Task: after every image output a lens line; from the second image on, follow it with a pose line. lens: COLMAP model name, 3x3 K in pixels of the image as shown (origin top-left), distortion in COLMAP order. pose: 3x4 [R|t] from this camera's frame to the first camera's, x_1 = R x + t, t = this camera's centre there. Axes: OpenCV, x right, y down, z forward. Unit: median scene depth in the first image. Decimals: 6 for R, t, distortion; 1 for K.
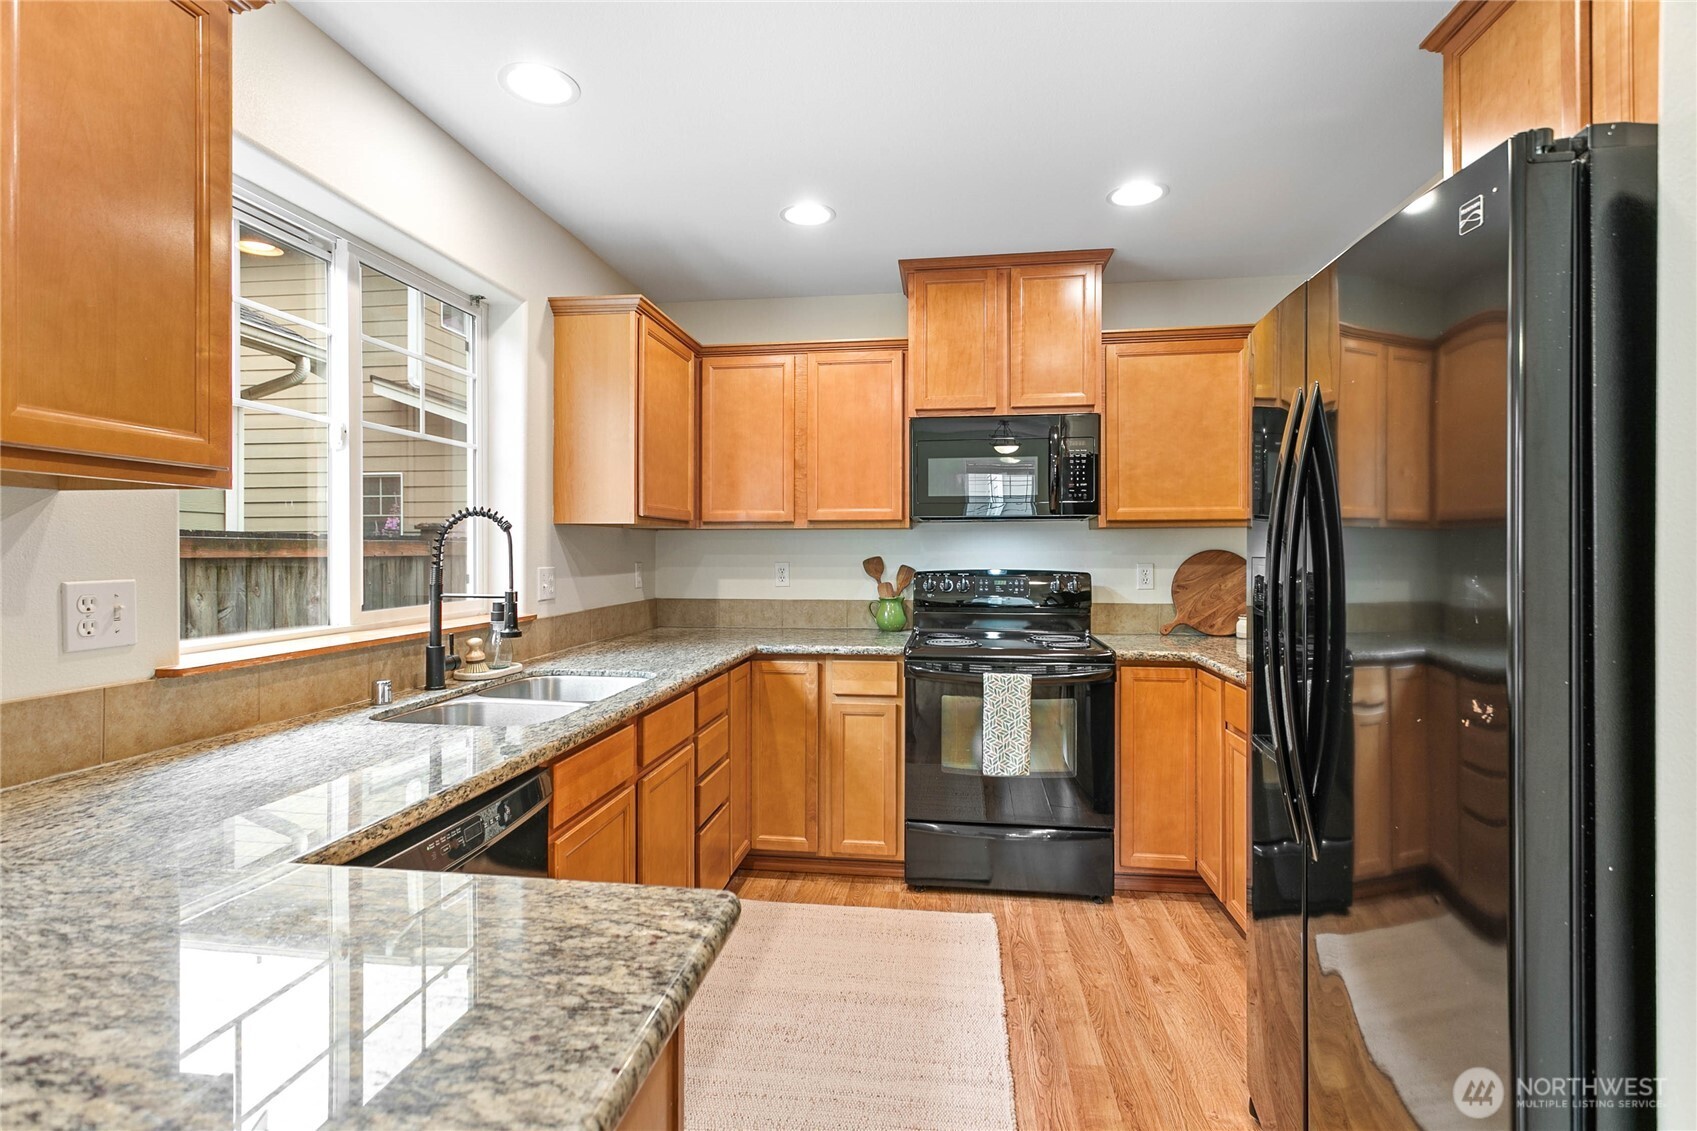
lens RADIAL K [[817.1, 0, 839.1], [0, 817.1, 554.3], [0, 0, 1]] dist [-0.003024, 0.003346]
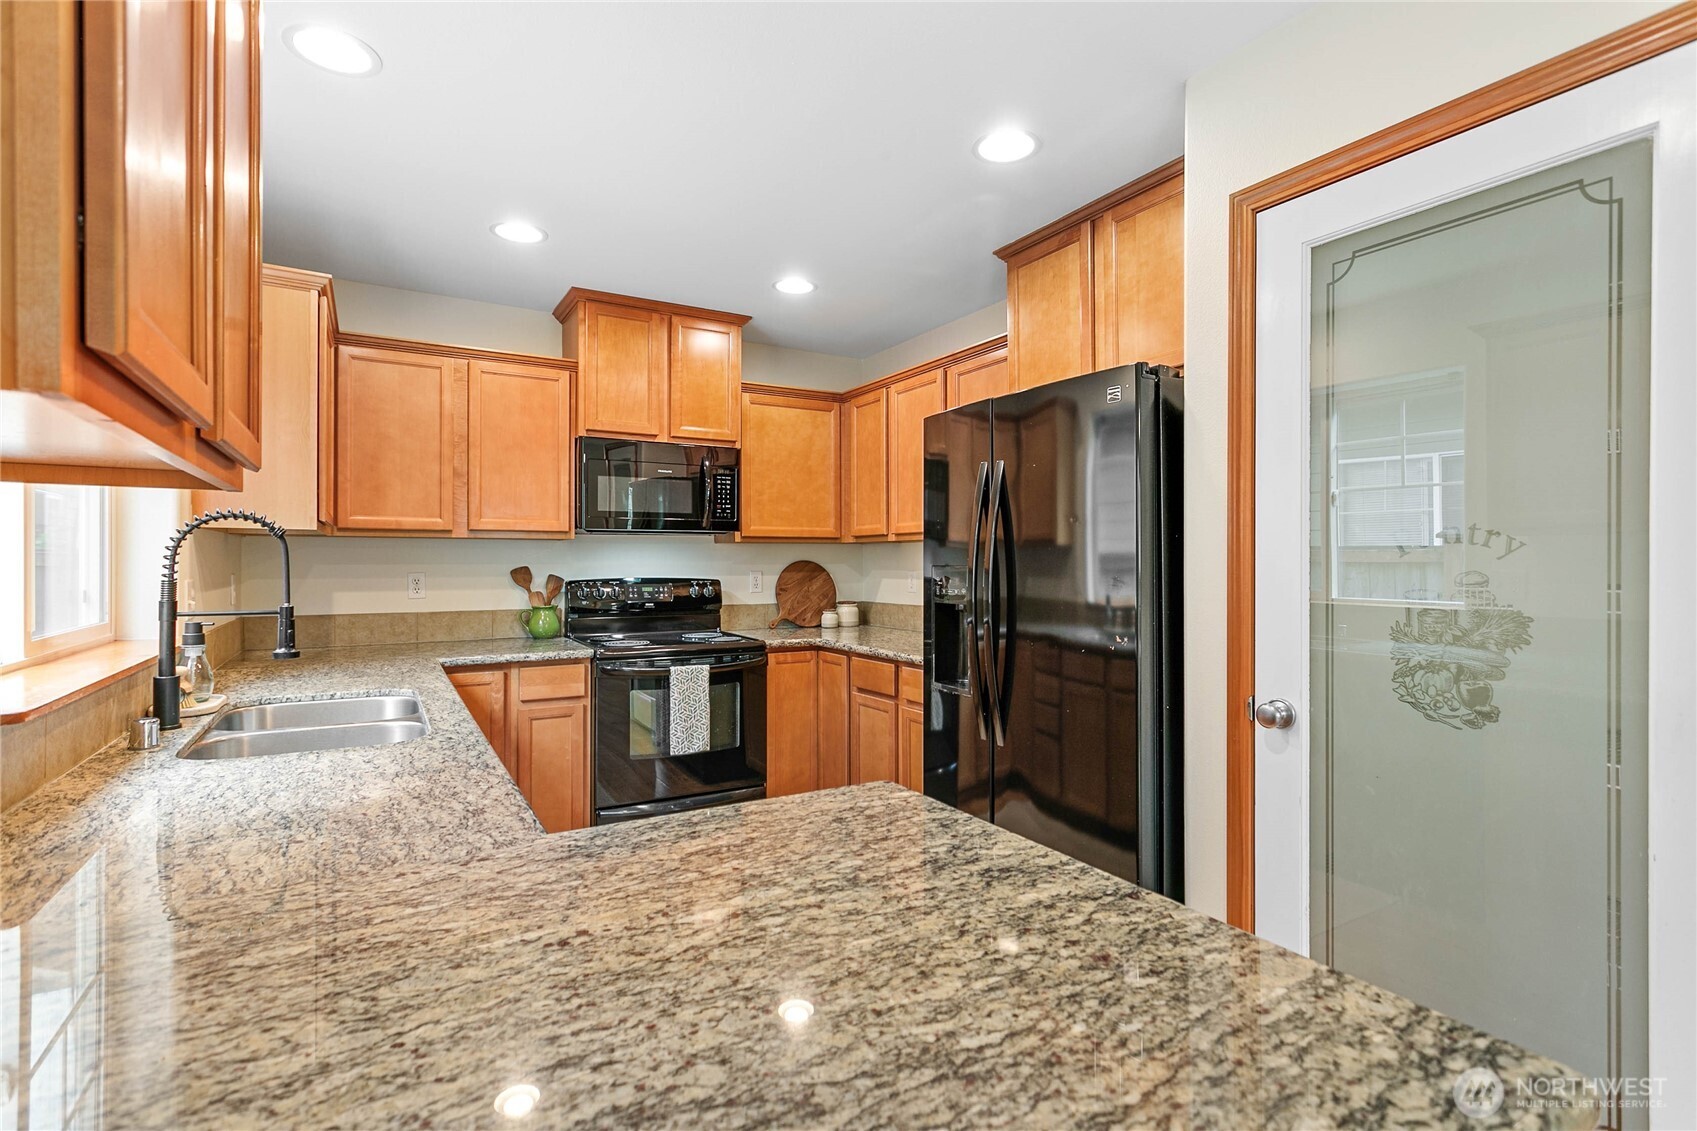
lens RADIAL K [[817.1, 0, 843.8], [0, 817.1, 556.9], [0, 0, 1]] dist [-0.003024, 0.003346]
pose [[0.776437, 0.004632, 0.630178, -0.358471], [0.001054, 0.999962, -0.008648, 0.000343], [-0.630195, 0.007379, 0.776402, -0.049129]]
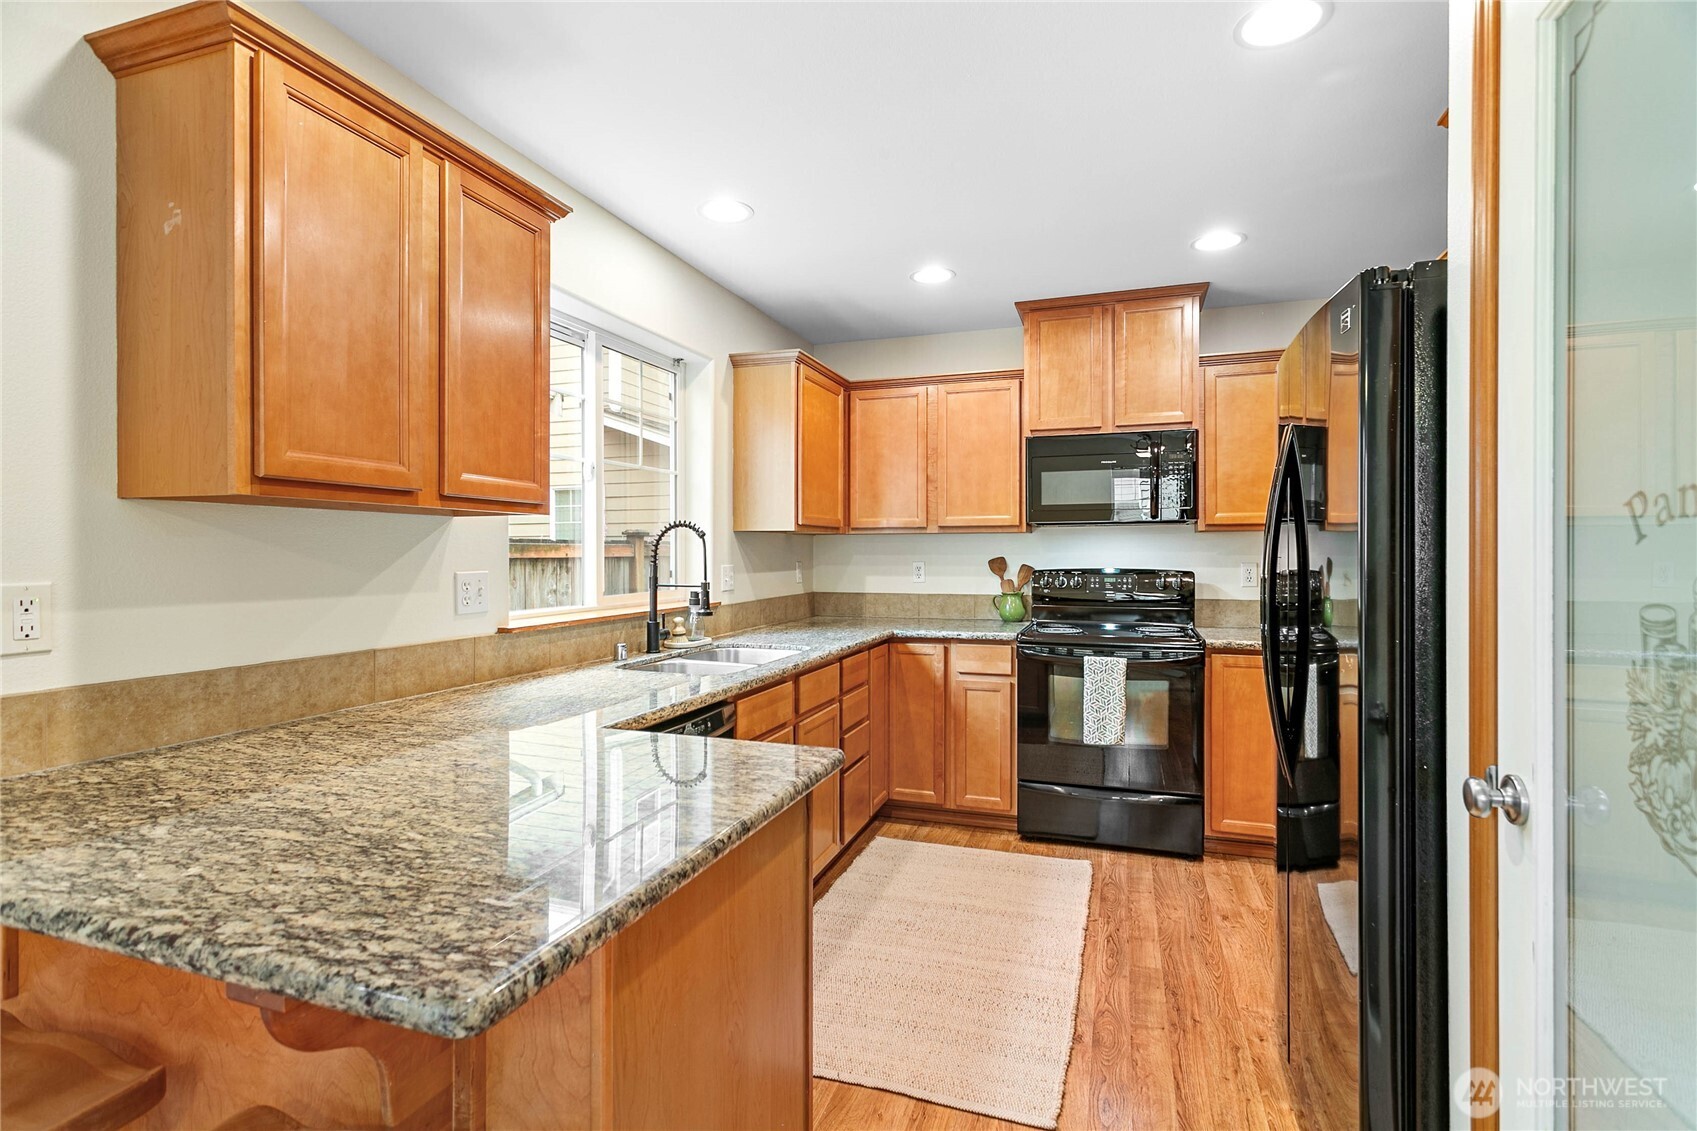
lens RADIAL K [[817.1, 0, 838.6], [0, 817.1, 554.9], [0, 0, 1]] dist [-0.003024, 0.003346]
pose [[0.980144, -0.000599, -0.198285, 0.063937], [0.000577, 1.000000, -0.000172, 0.000144], [0.198285, 0.000054, 0.980144, -0.215022]]
